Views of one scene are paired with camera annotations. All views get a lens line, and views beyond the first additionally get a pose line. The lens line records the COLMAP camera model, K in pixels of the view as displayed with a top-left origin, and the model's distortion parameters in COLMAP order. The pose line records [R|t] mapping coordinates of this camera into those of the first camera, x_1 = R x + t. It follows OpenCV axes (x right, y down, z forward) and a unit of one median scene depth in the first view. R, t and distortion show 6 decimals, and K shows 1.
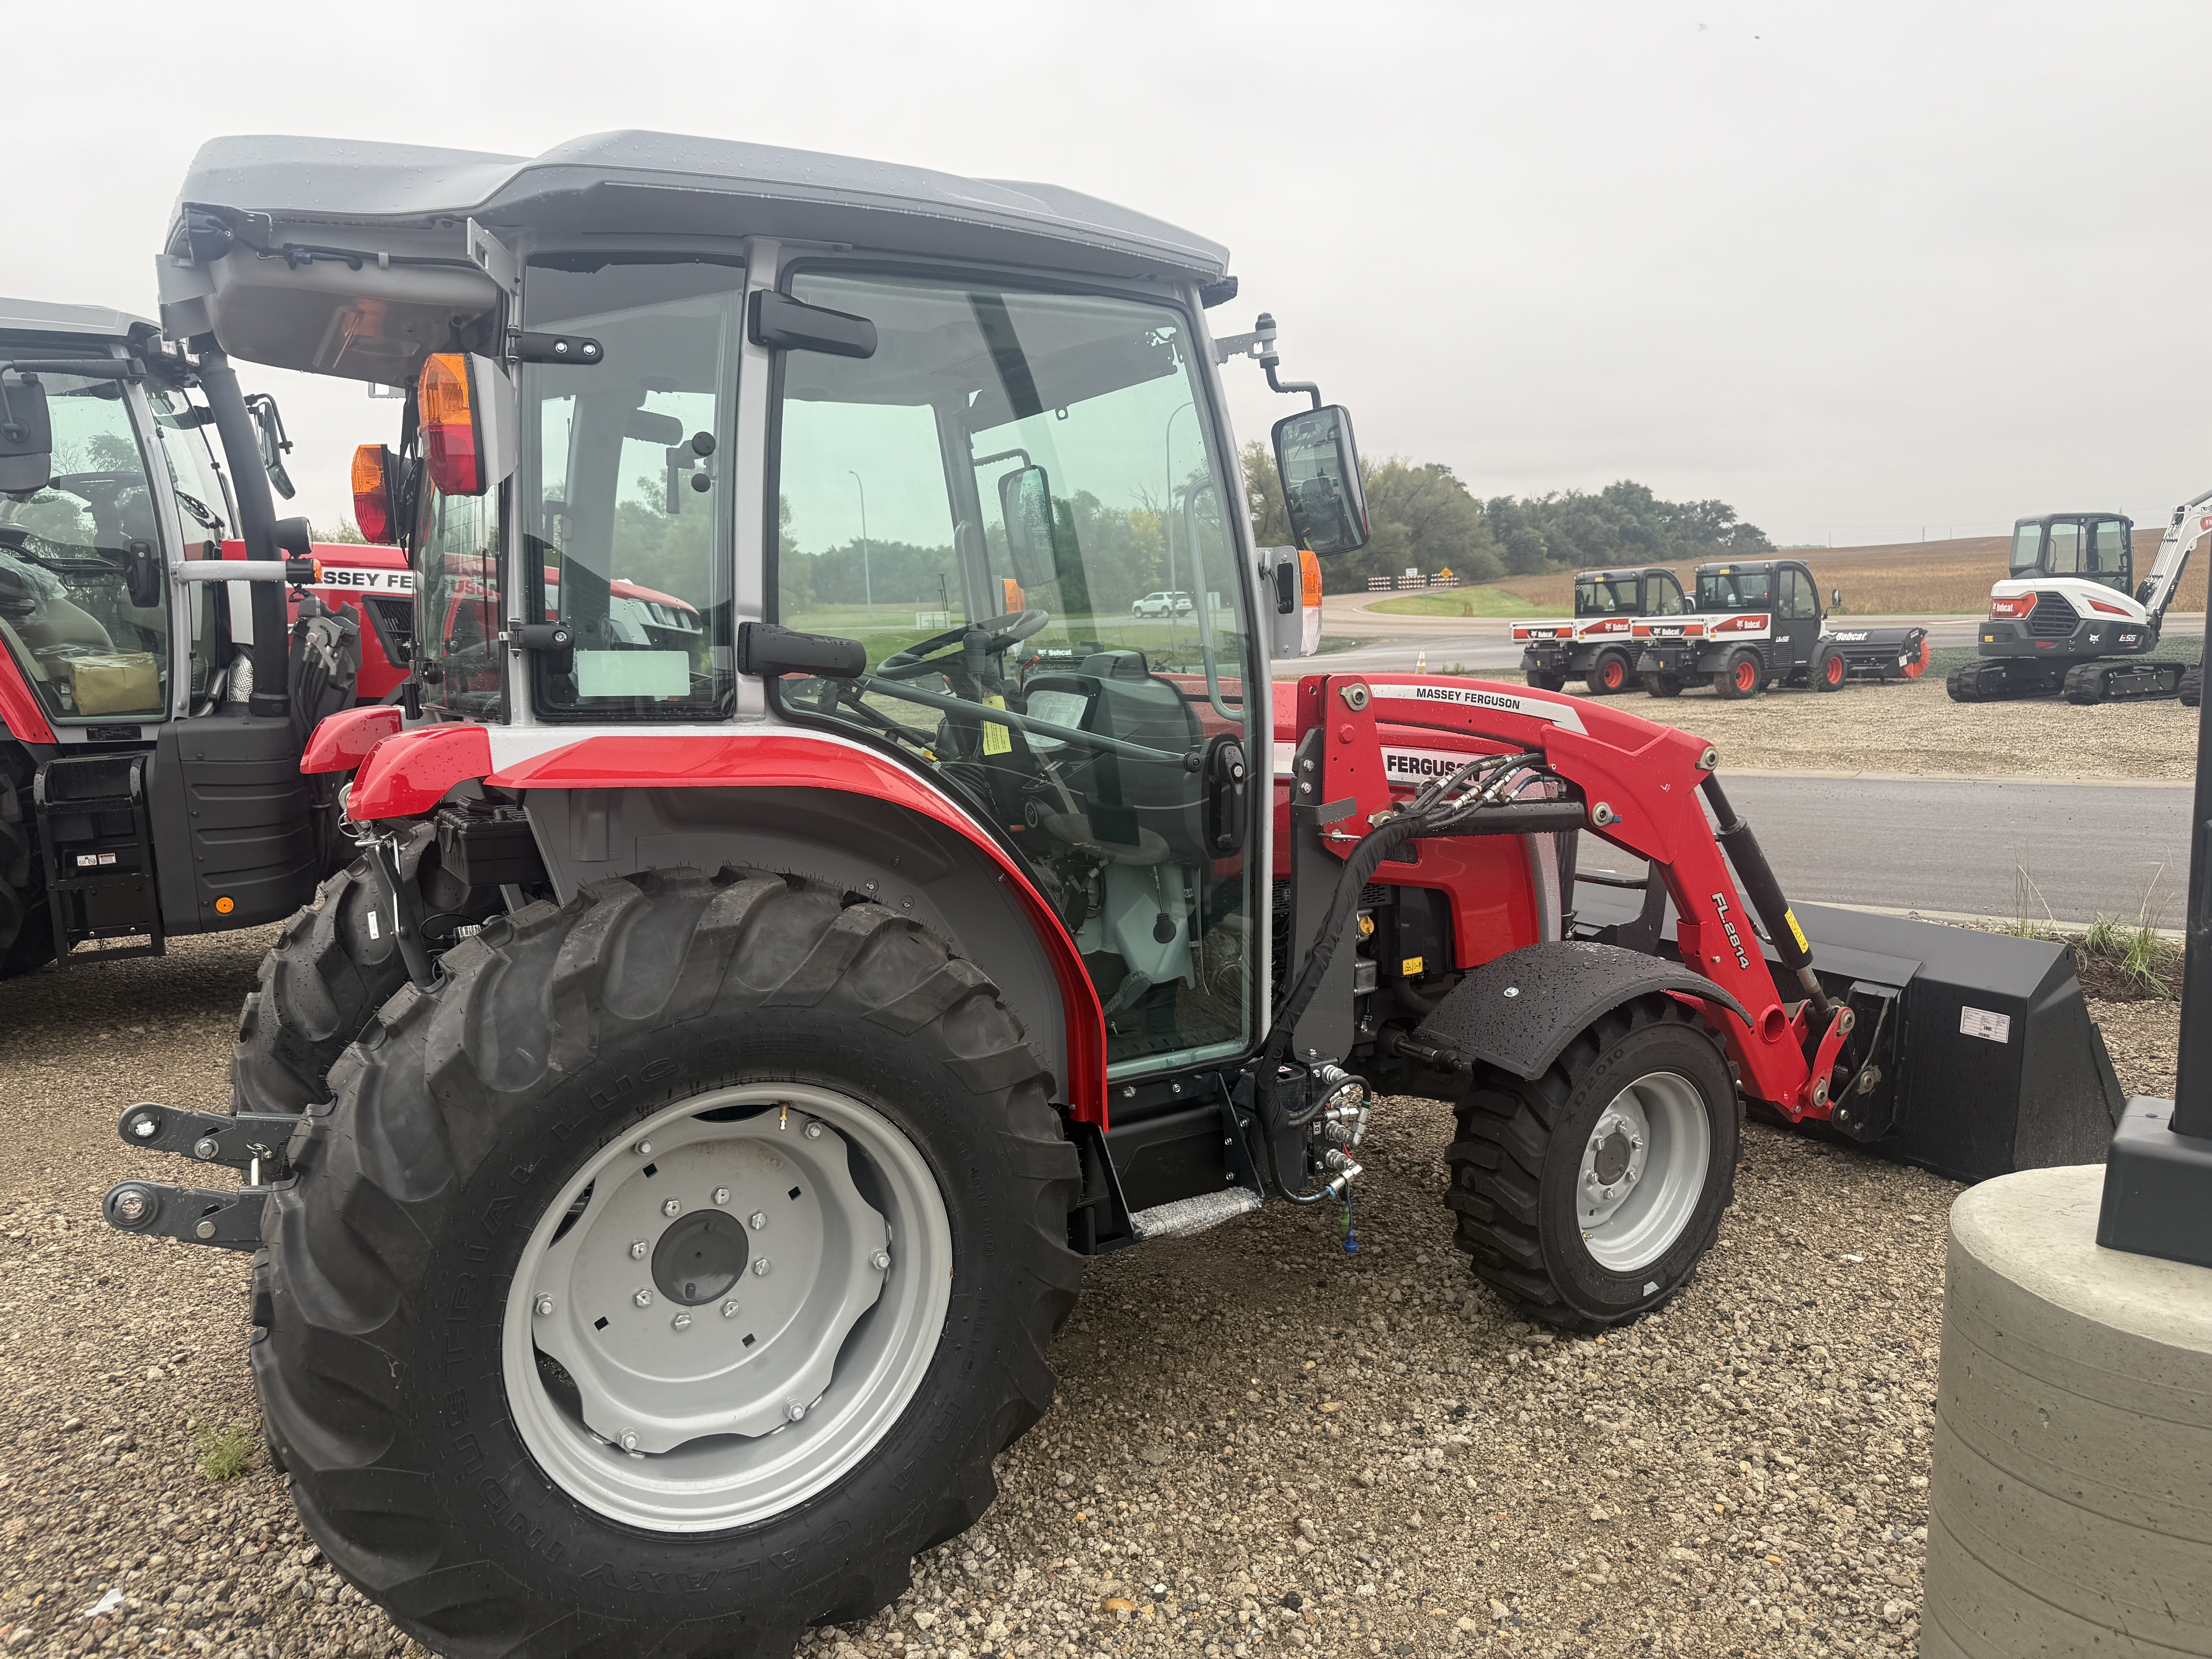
lens RADIAL K [[1528.7, 0, 1097.4], [0, 1528.7, 830.6], [0, 0, 1]] dist [0.014195, -0.016673]
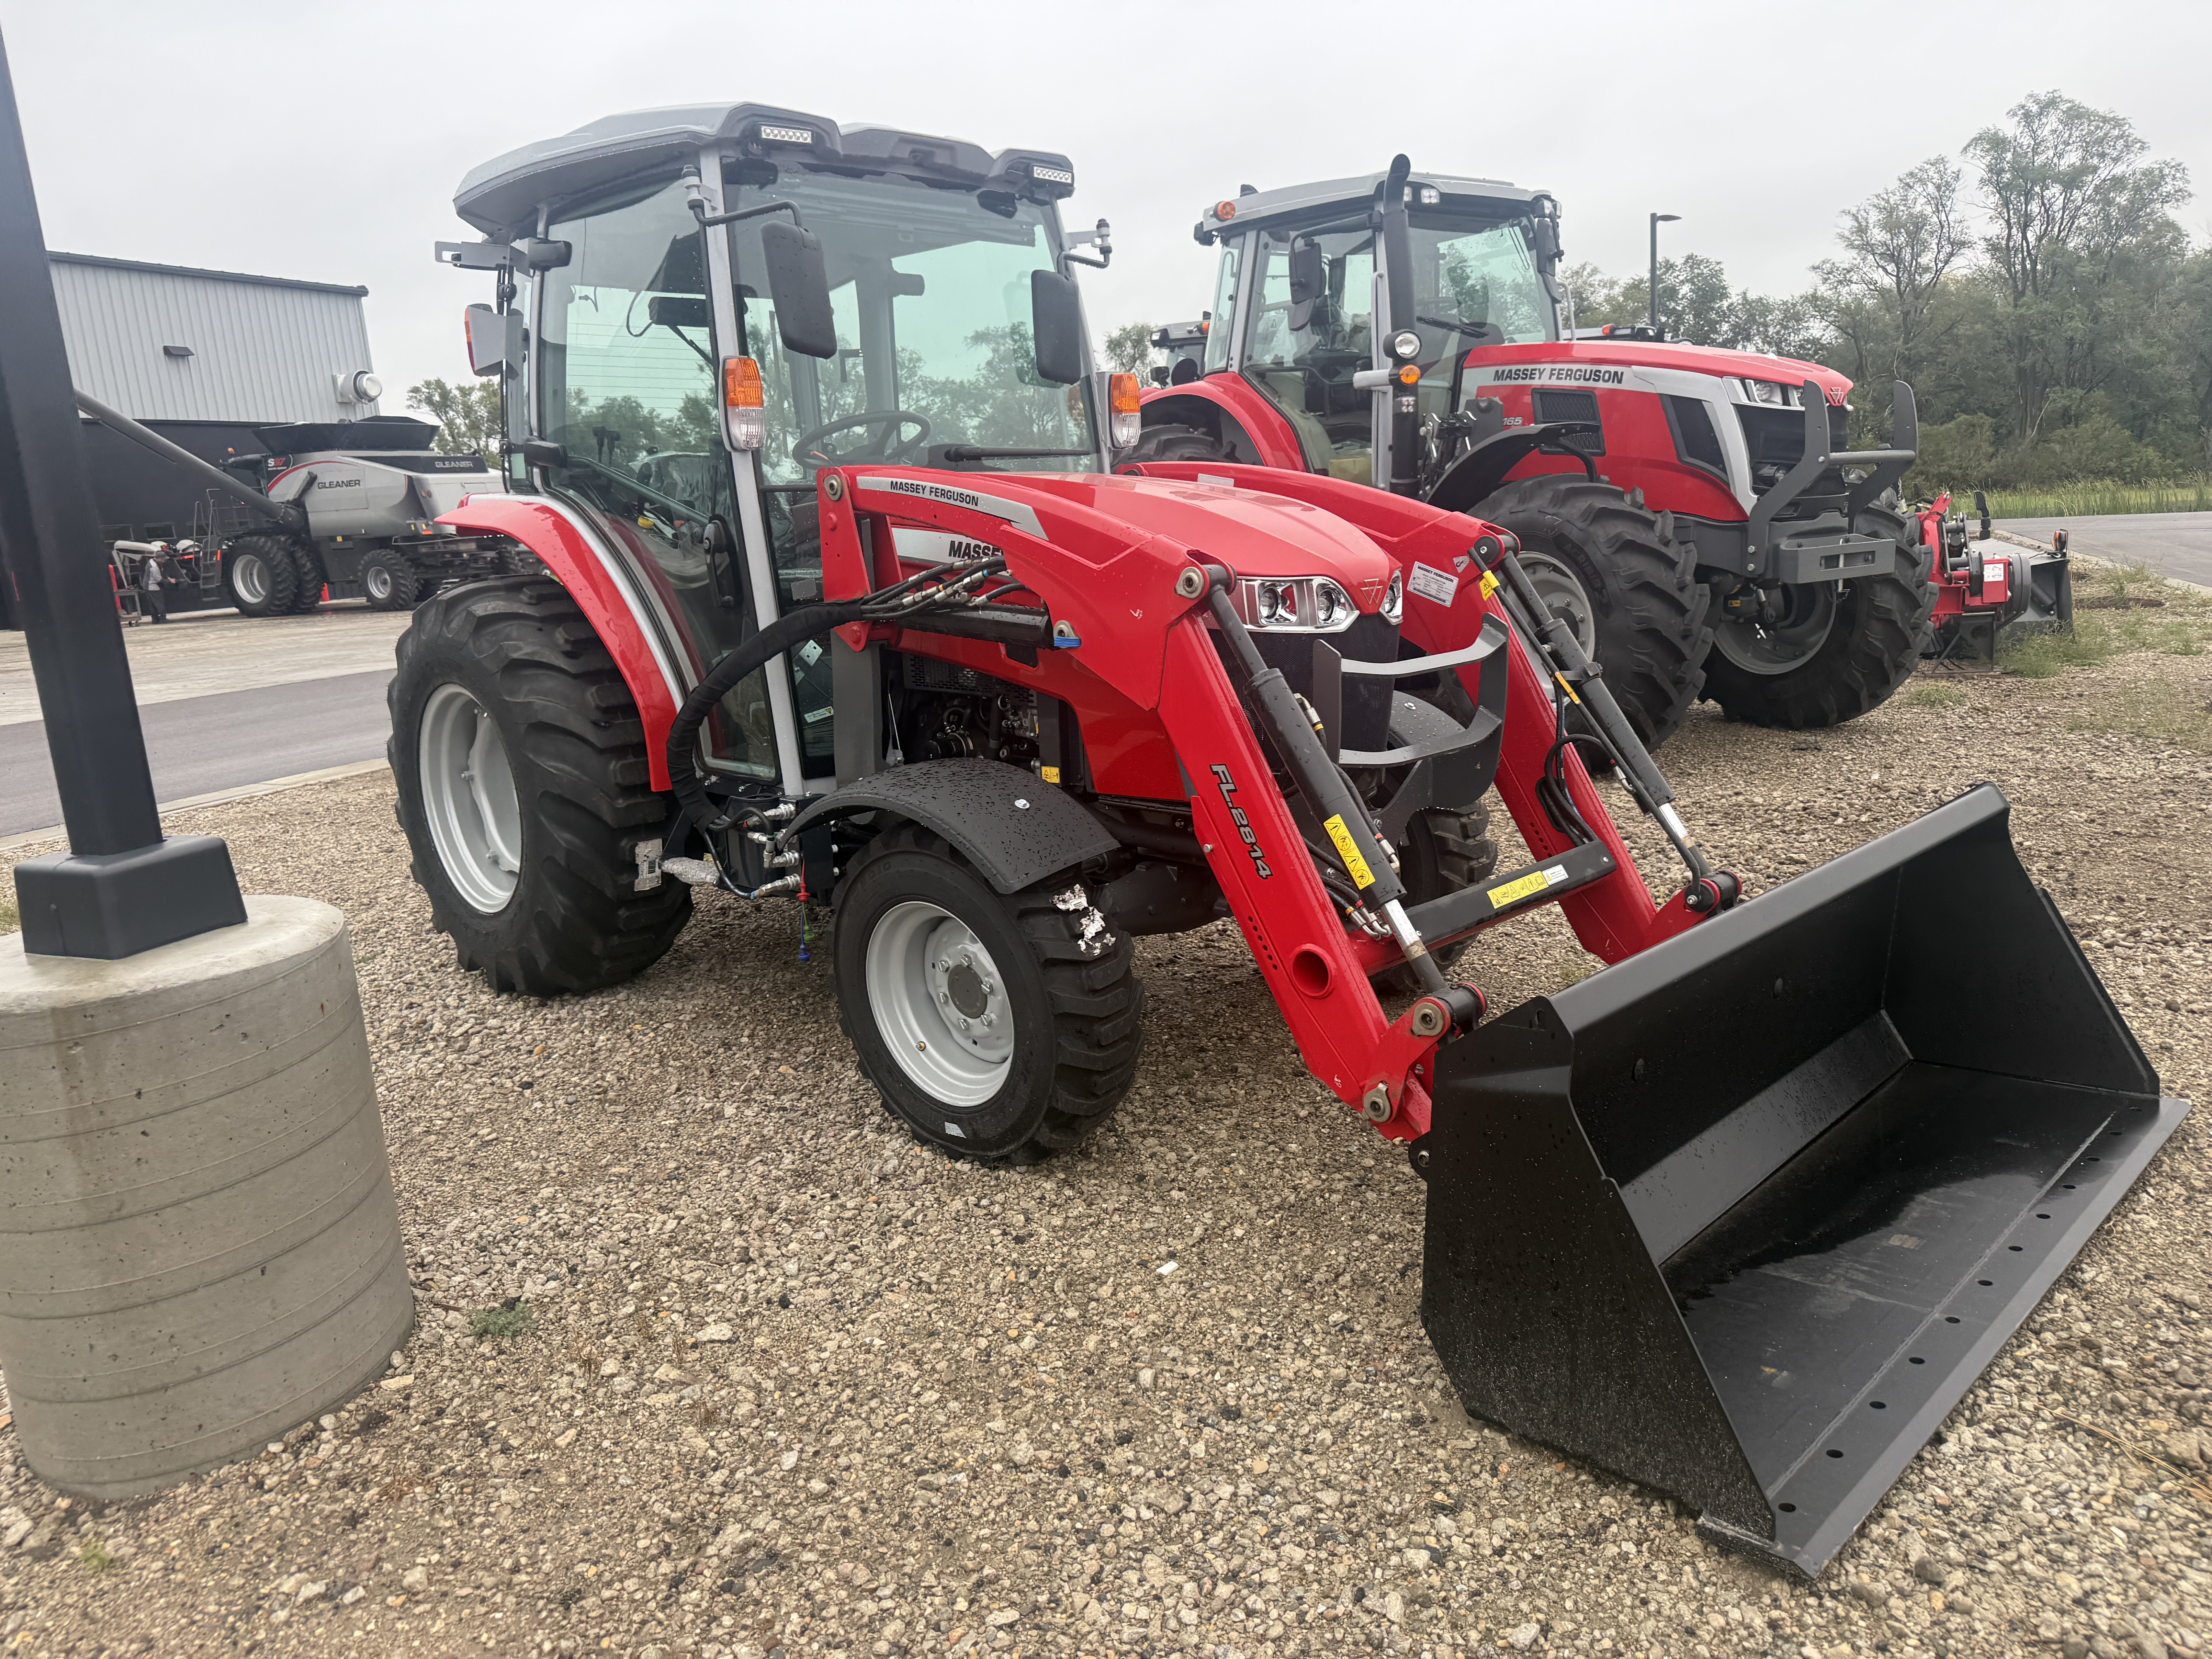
lens RADIAL K [[1528.7, 0, 1088.4], [0, 1528.7, 873.2], [0, 0, 1]] dist [0.014195, -0.016673]
pose [[0.216971, 0.251440, -0.943240, 1.183008], [-0.092346, 0.967212, 0.236588, -0.087011], [0.971800, 0.035772, 0.233076, 0.833224]]
